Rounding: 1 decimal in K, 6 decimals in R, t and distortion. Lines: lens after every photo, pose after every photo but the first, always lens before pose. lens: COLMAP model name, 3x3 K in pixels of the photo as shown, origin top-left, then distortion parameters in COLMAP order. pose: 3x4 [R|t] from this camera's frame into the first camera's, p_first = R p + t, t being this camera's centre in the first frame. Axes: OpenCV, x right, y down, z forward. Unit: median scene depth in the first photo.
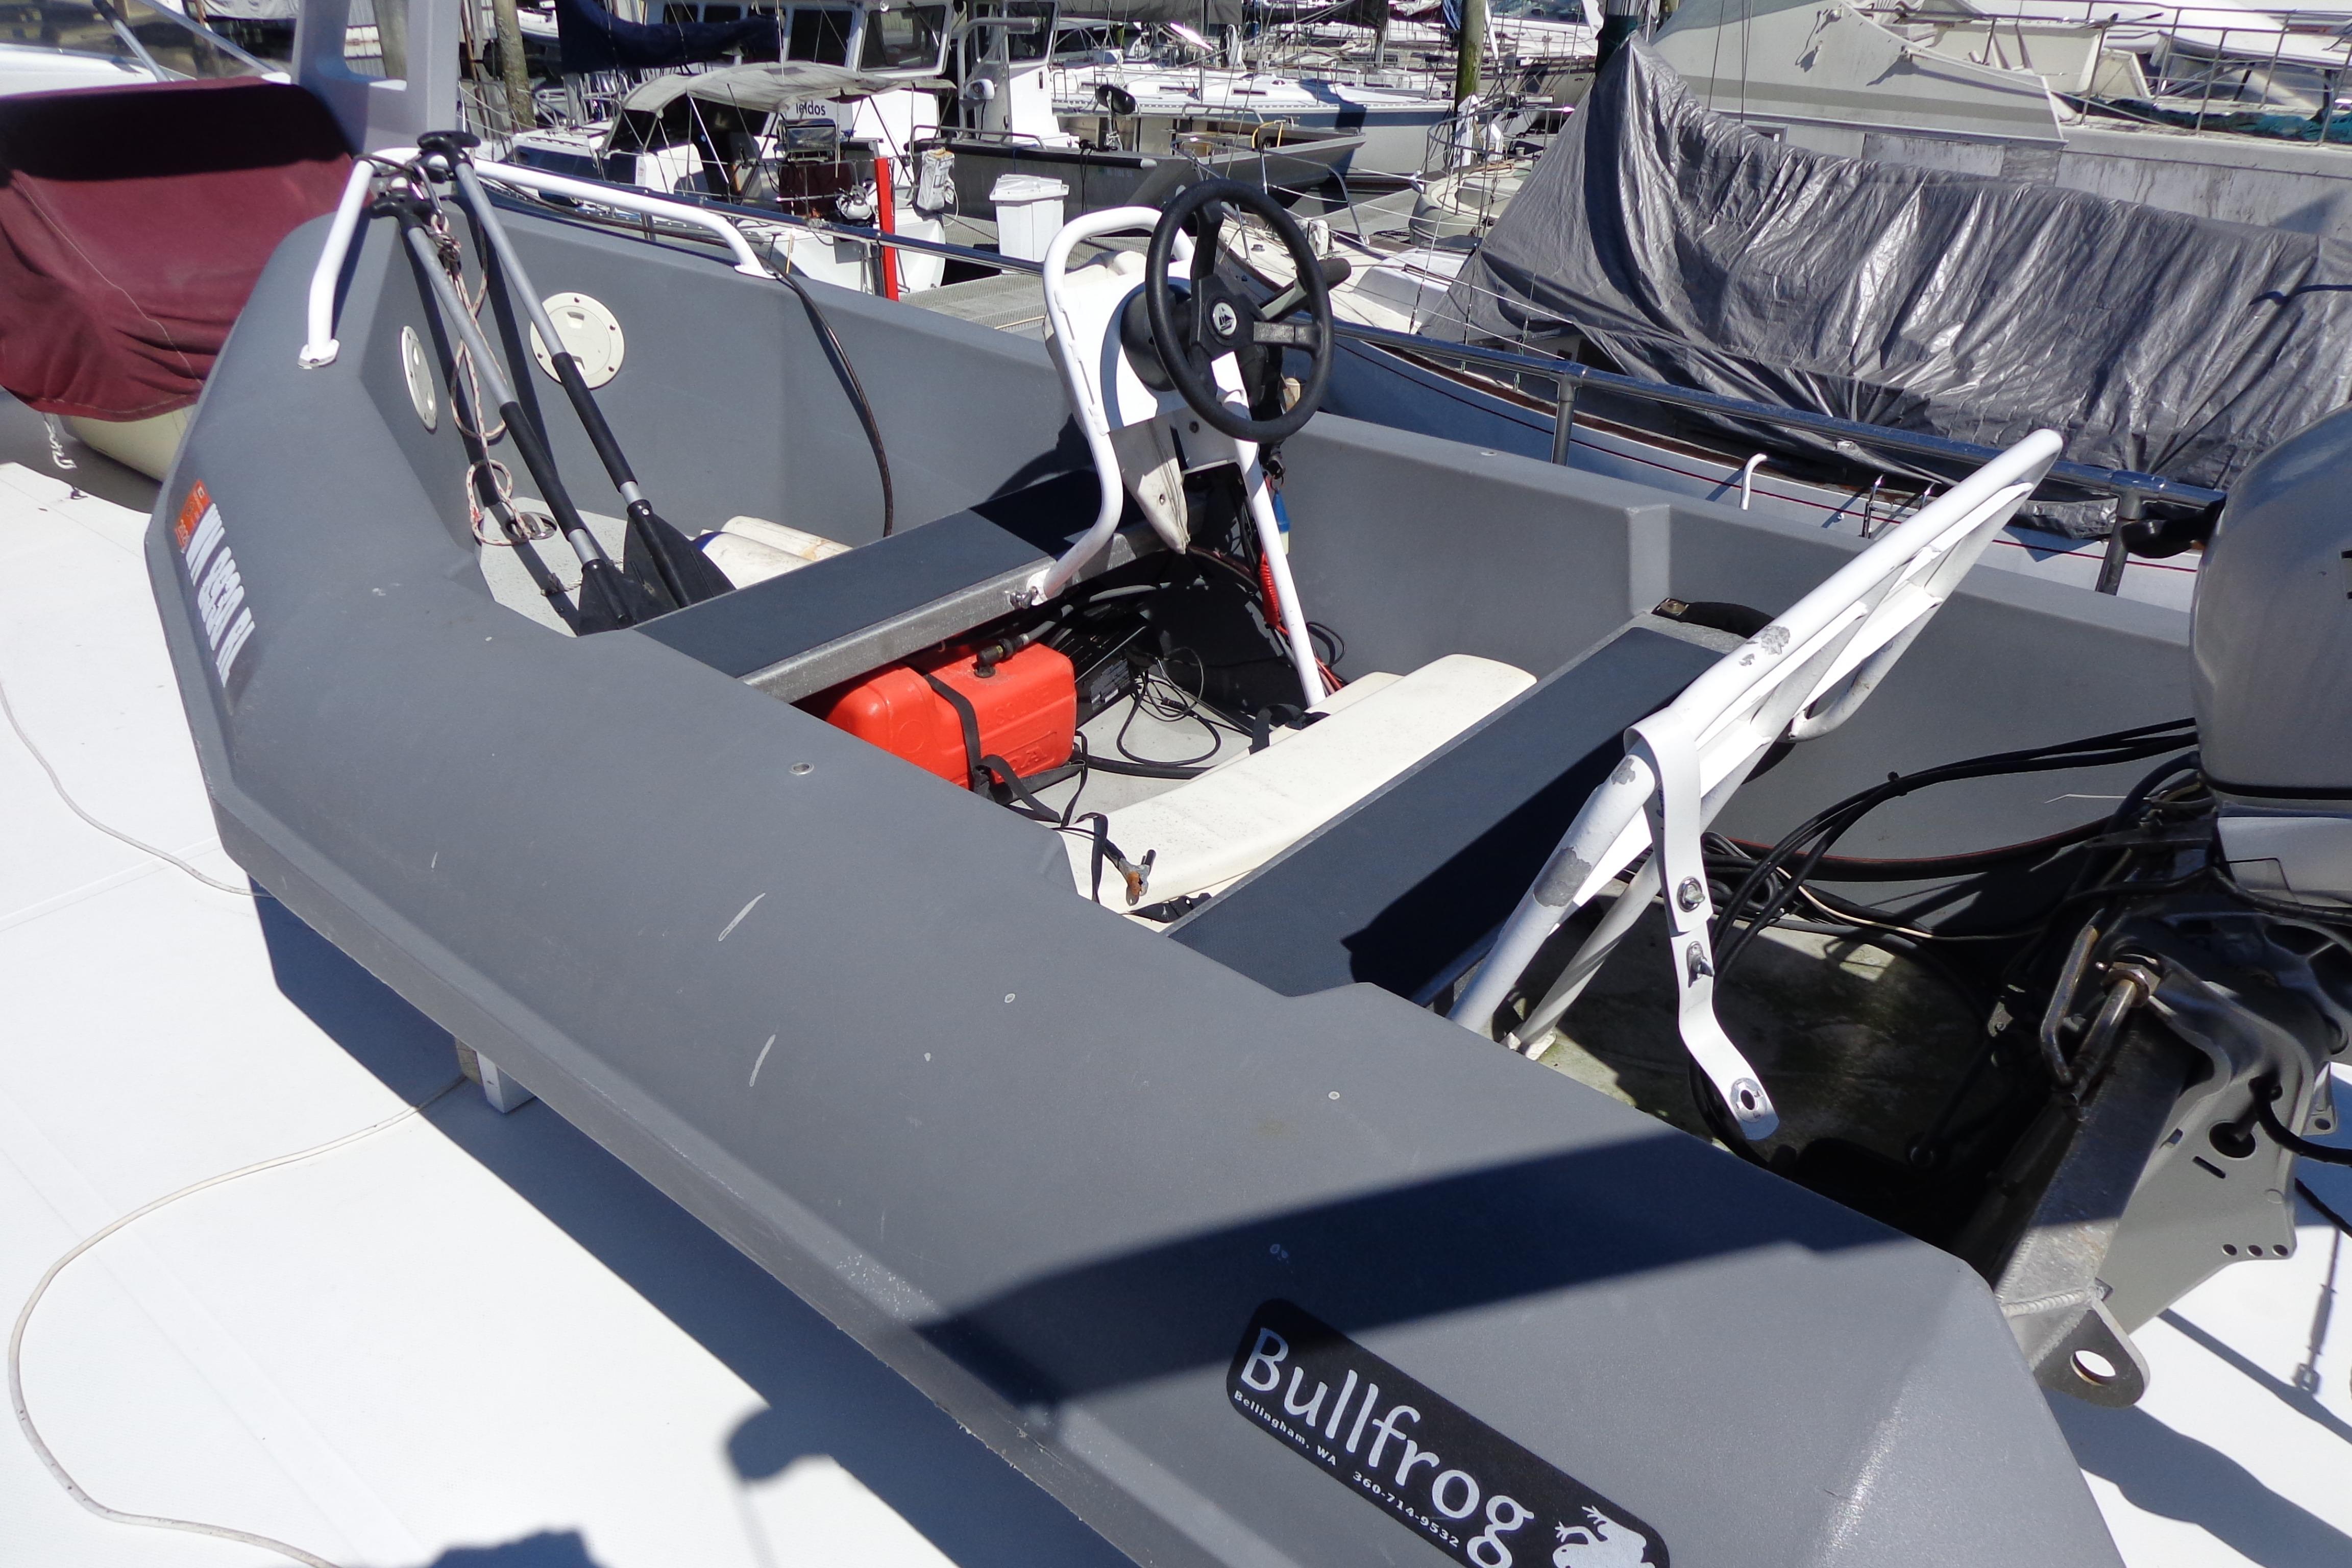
lens RADIAL K [[1669.6, 0, 1168.8], [0, 1669.6, 762.7], [0, 0, 1]] dist [0.000157, 0.003045]
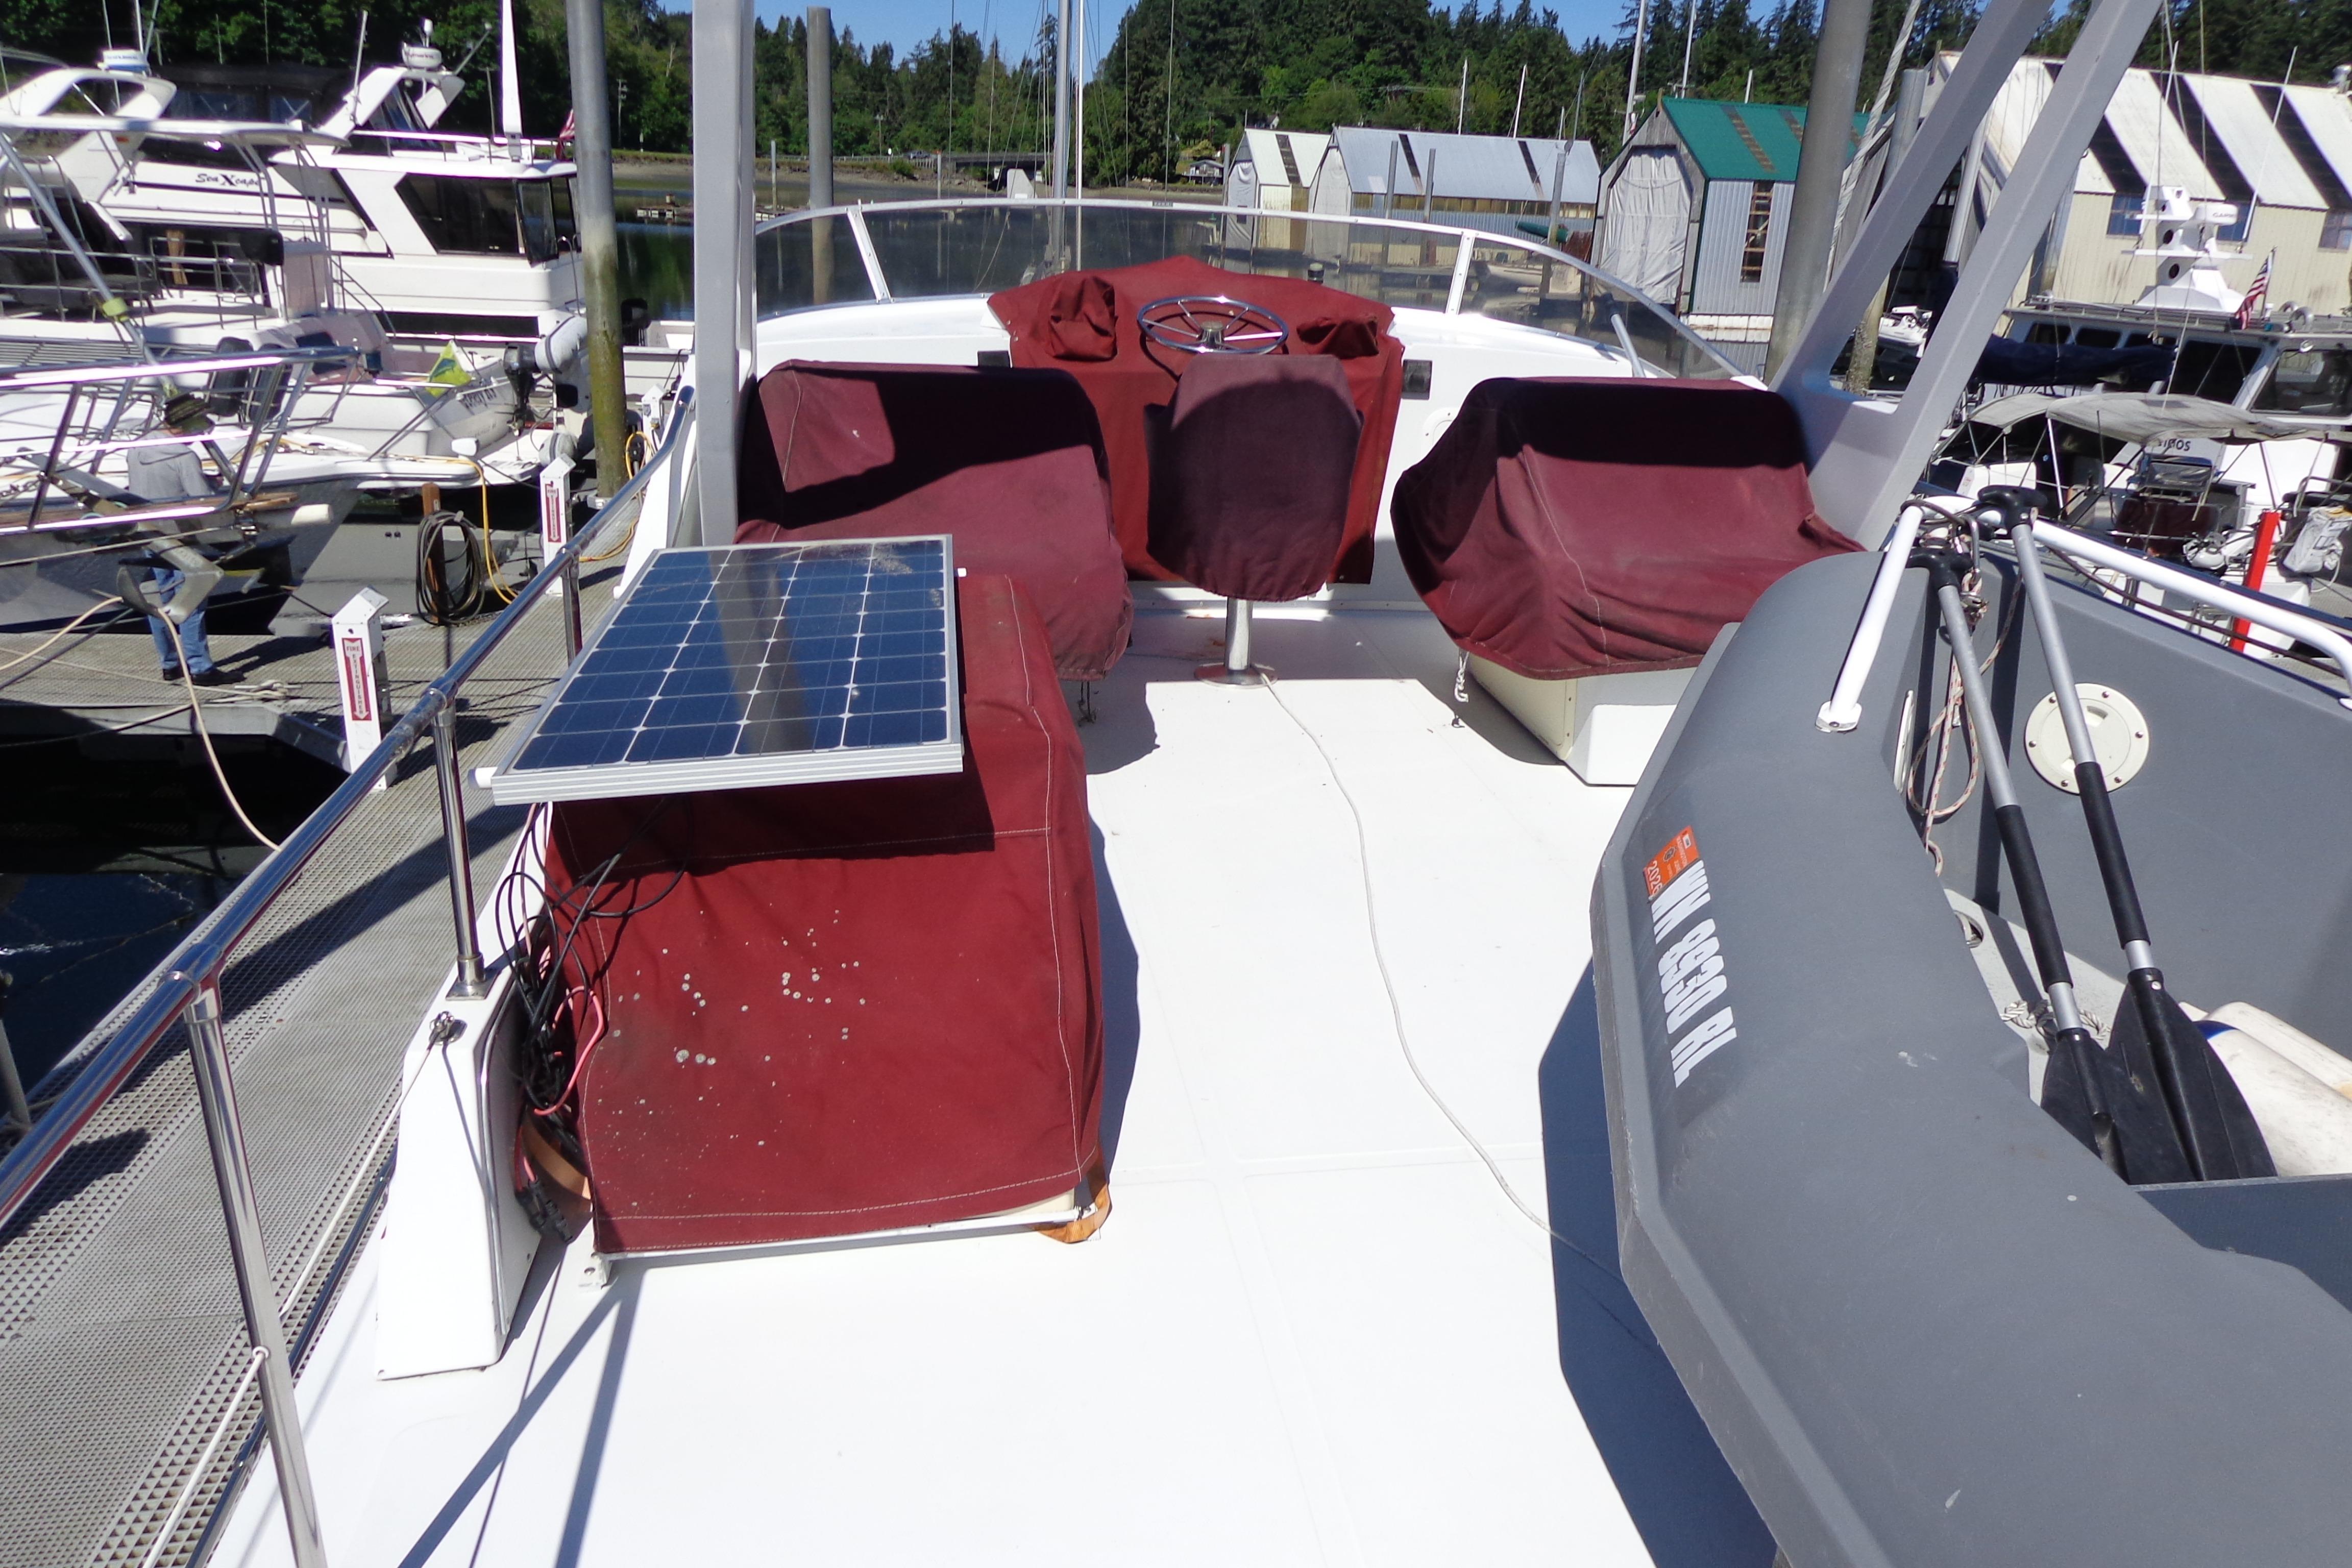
lens RADIAL K [[1668.0, 0, 1211.1], [0, 1668.0, 791.5], [0, 0, 1]] dist [0.001731, 0.012207]
pose [[0.755255, 0.256468, -0.603169, -0.114263], [-0.340558, 0.939841, -0.026807, -0.036566], [0.560008, 0.225660, 0.797162, 0.058115]]
